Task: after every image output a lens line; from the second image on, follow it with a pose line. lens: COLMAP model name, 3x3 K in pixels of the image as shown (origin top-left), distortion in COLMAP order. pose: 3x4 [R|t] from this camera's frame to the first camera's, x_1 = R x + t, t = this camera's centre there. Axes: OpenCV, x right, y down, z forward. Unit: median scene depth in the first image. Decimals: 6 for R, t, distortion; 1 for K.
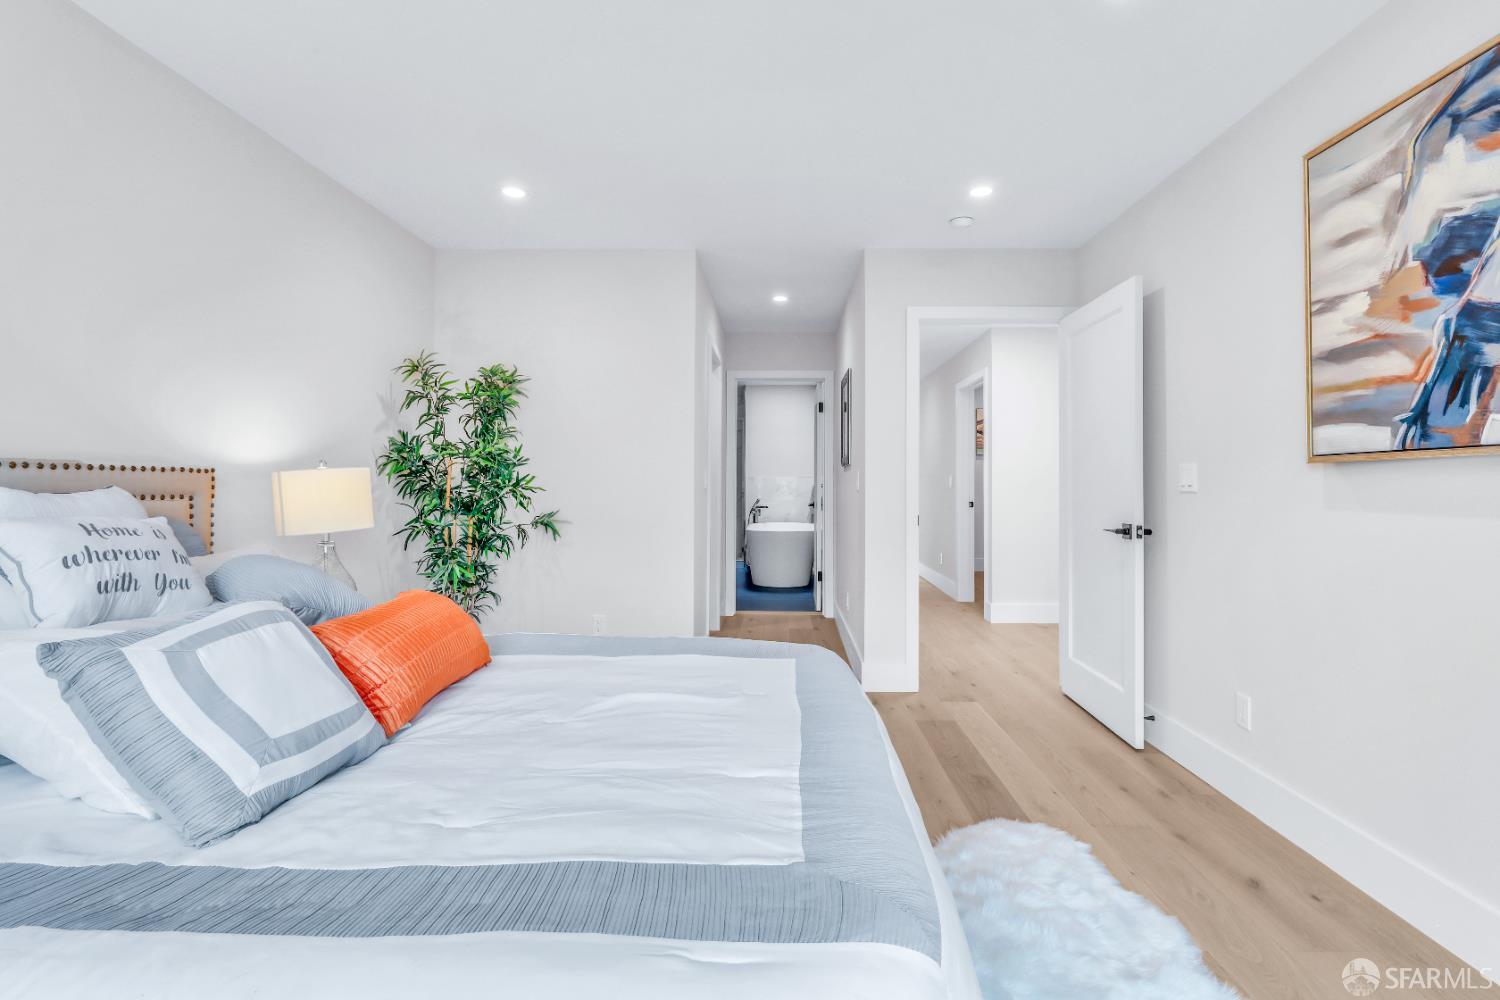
lens RADIAL K [[756.3, 0, 750.4], [0, 756.3, 494.0], [0, 0, 1]] dist [0.005247, -0.000111]
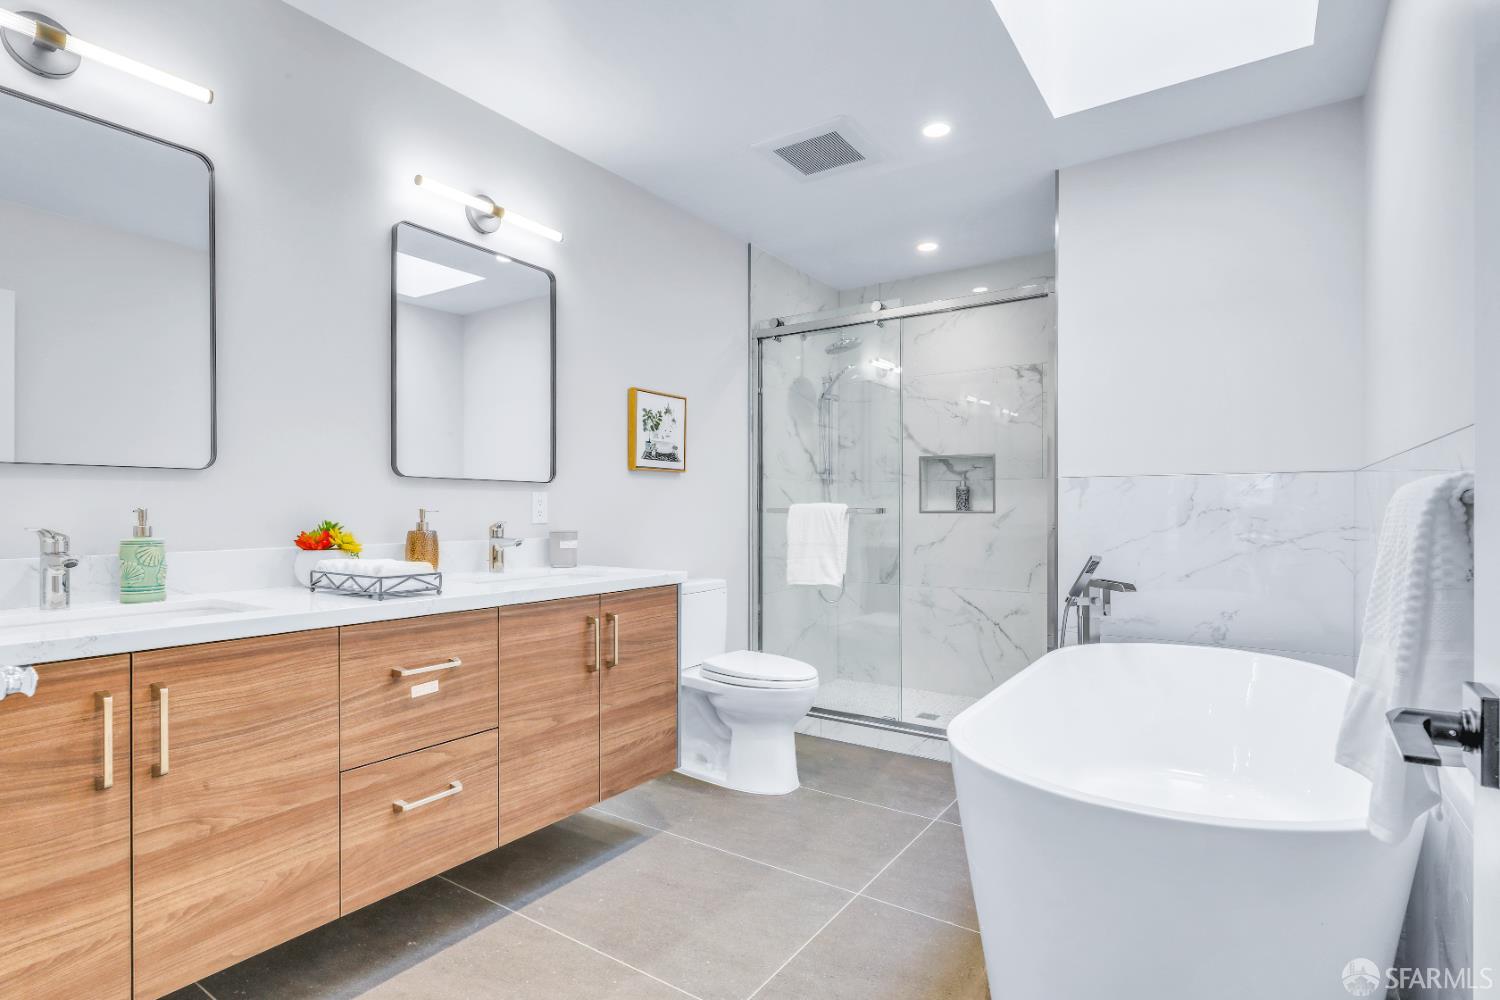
lens RADIAL K [[756.3, 0, 746.4], [0, 756.3, 510.8], [0, 0, 1]] dist [0.005247, -0.000111]
pose [[0.846779, 0.002667, -0.531939, 0.056068], [-0.004490, 0.999988, -0.002134, -0.009734], [0.531927, 0.004196, 0.846780, 0.808781]]
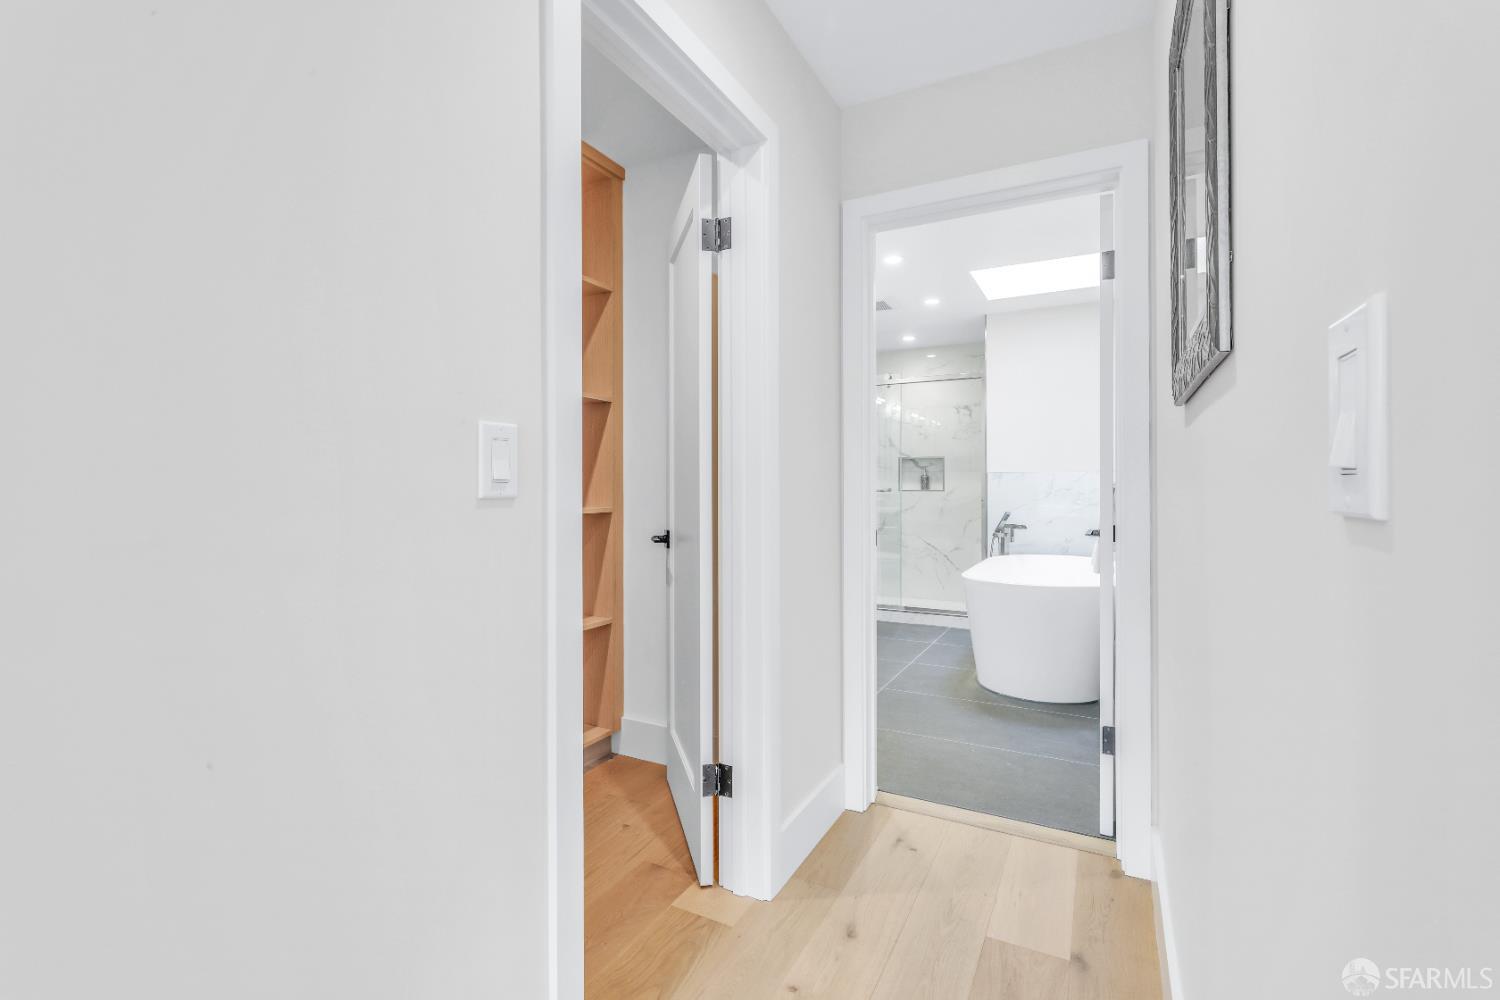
lens RADIAL K [[678.0, 0, 746.8], [0, 678.0, 494.9], [0, 0, 1]] dist [-0.018261, -0.000182]
pose [[0.897488, 0.000545, -0.441039, 0.065867], [0.001687, 0.999988, 0.004667, -0.009808], [0.441037, -0.004933, 0.897476, 0.540936]]
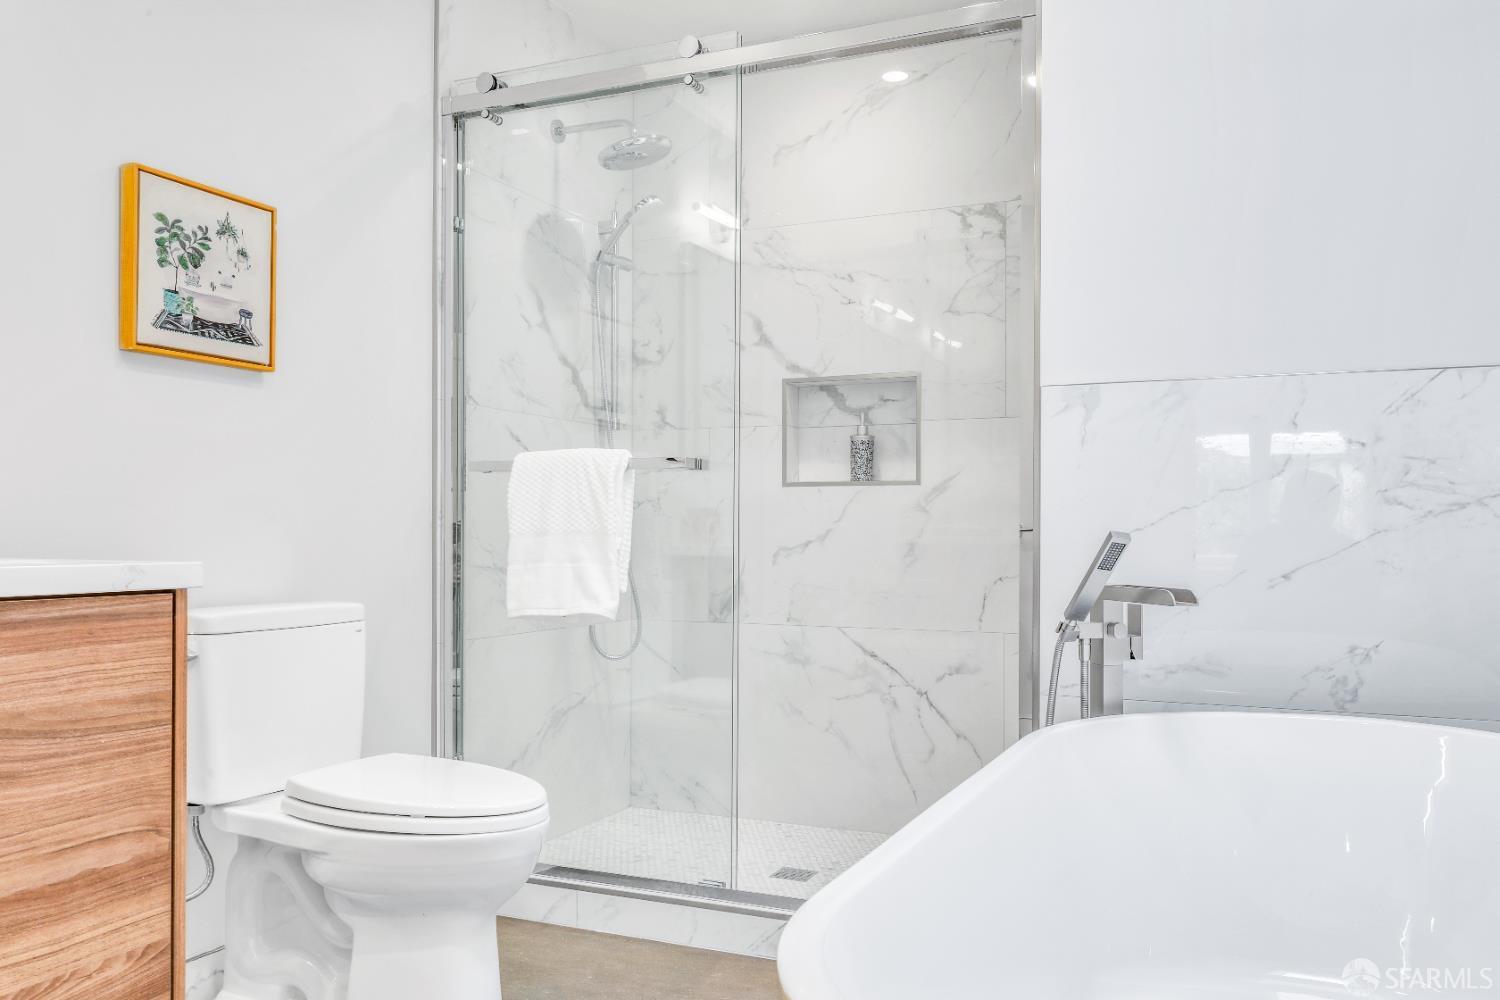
lens RADIAL K [[1231.8, 0, 744.7], [0, 1231.8, 536.4], [0, 0, 1]] dist [0.006943, -0.003145]
pose [[0.925944, 0.004715, -0.377631, 0.035767], [-0.005834, 0.999981, -0.001820, 0.009114], [0.377615, 0.003888, 0.925954, 0.894790]]
